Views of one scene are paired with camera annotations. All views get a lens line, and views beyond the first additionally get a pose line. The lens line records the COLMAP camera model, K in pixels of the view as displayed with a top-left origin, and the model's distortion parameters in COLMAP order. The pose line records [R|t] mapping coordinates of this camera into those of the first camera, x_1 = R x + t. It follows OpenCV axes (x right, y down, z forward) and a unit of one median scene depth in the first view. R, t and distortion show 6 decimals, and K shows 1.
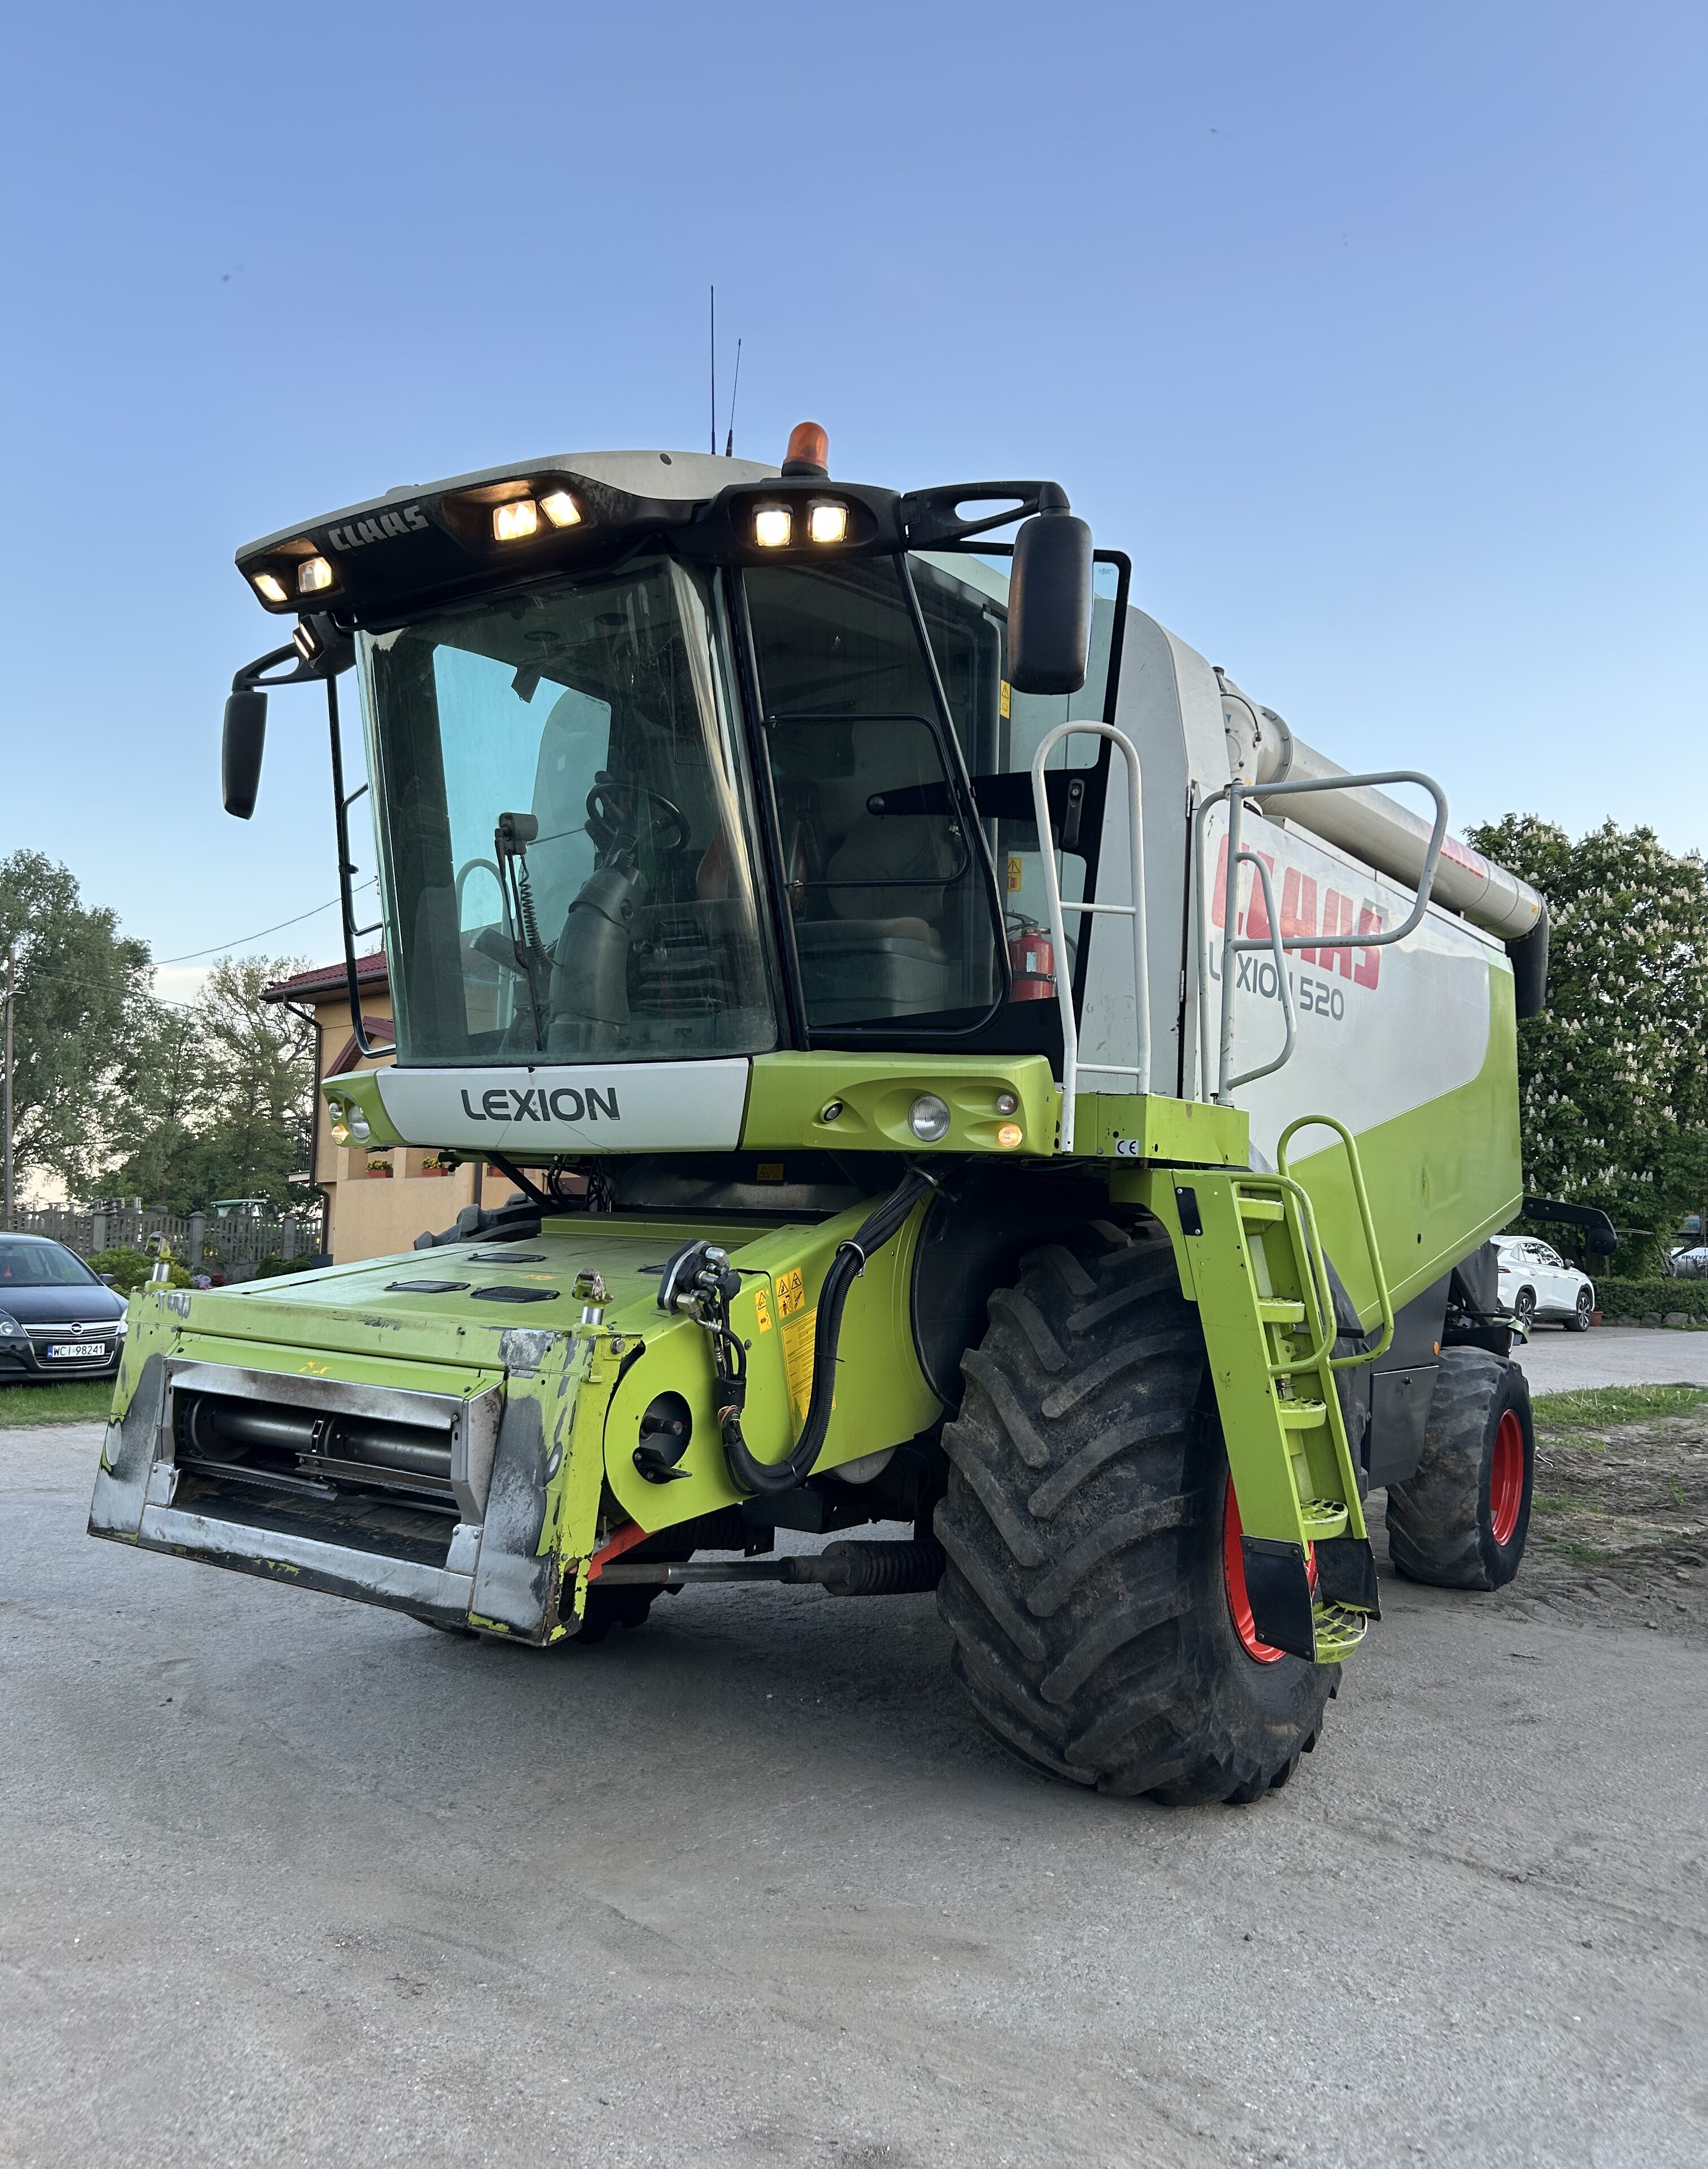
lens RADIAL K [[1791.2, 0, 876.1], [0, 1791.2, 1132.9], [0, 0, 1]] dist [0.071870, -0.090773]
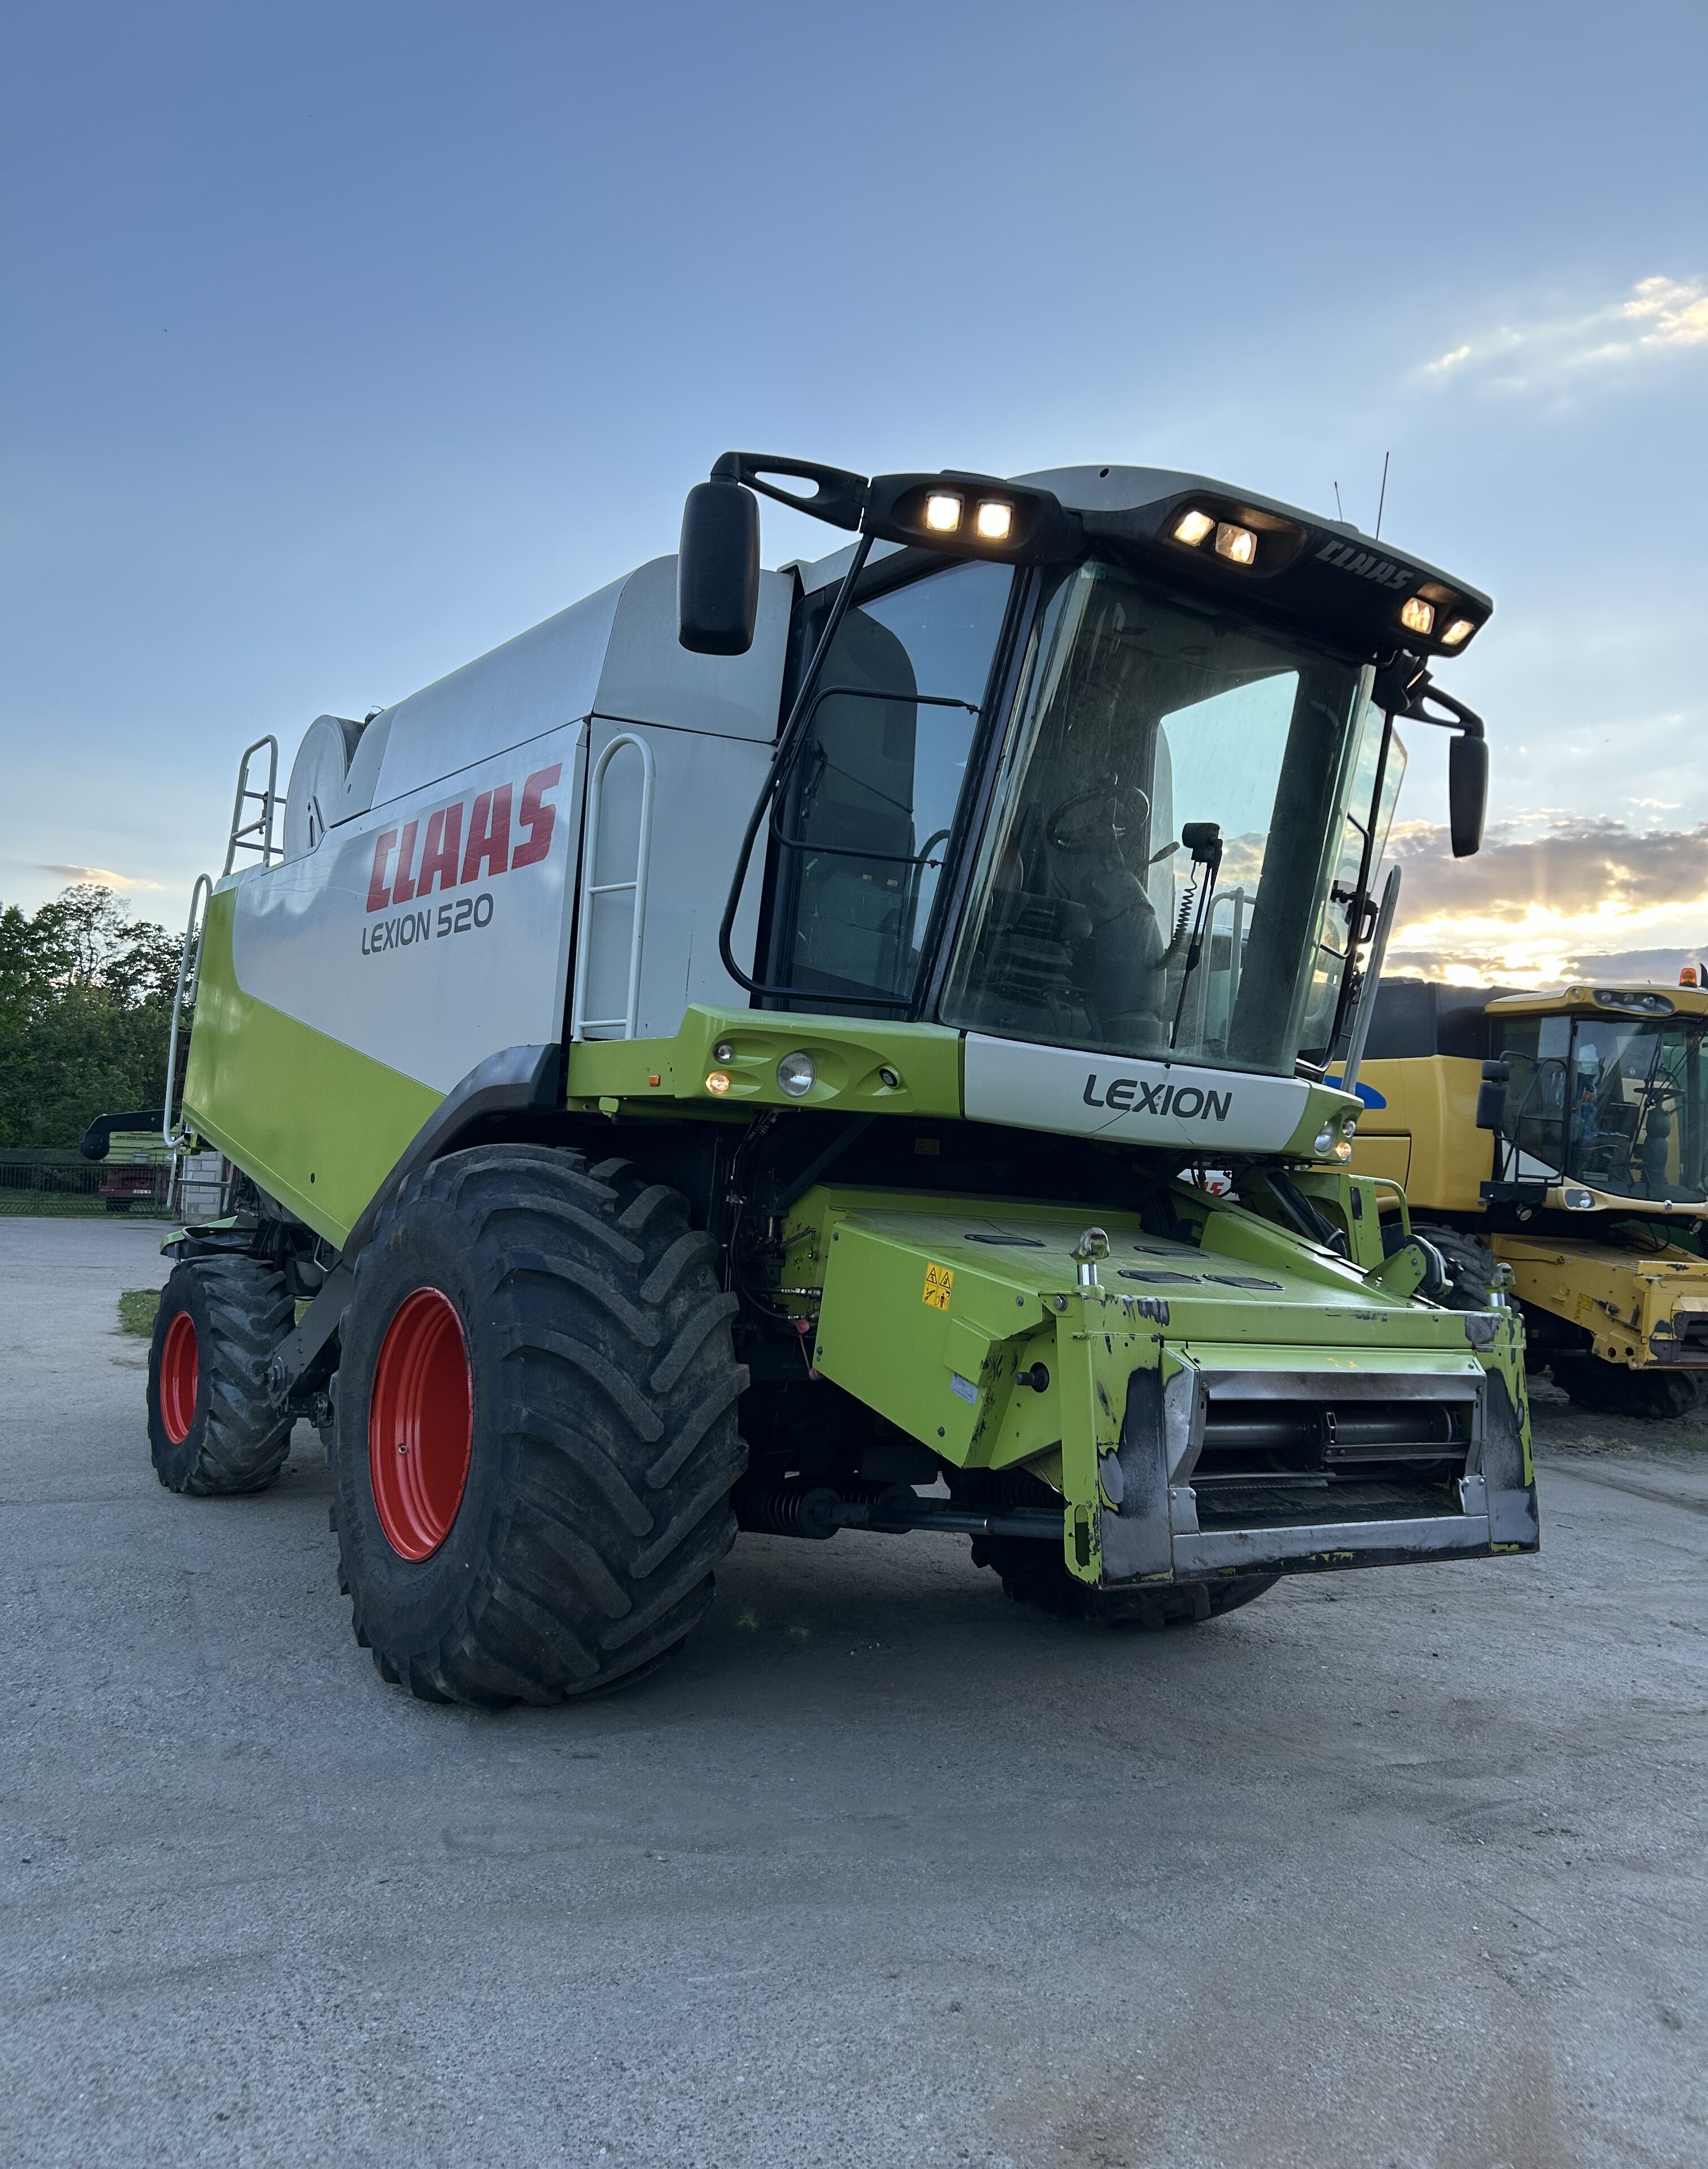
lens RADIAL K [[1791.2, 0, 876.1], [0, 1791.2, 1132.9], [0, 0, 1]] dist [0.071870, -0.090773]
pose [[0.310046, 0.025918, 0.950368, -1.351268], [-0.092568, 0.995702, 0.003045, 0.017596], [-0.946204, -0.088918, 0.311112, 0.910276]]
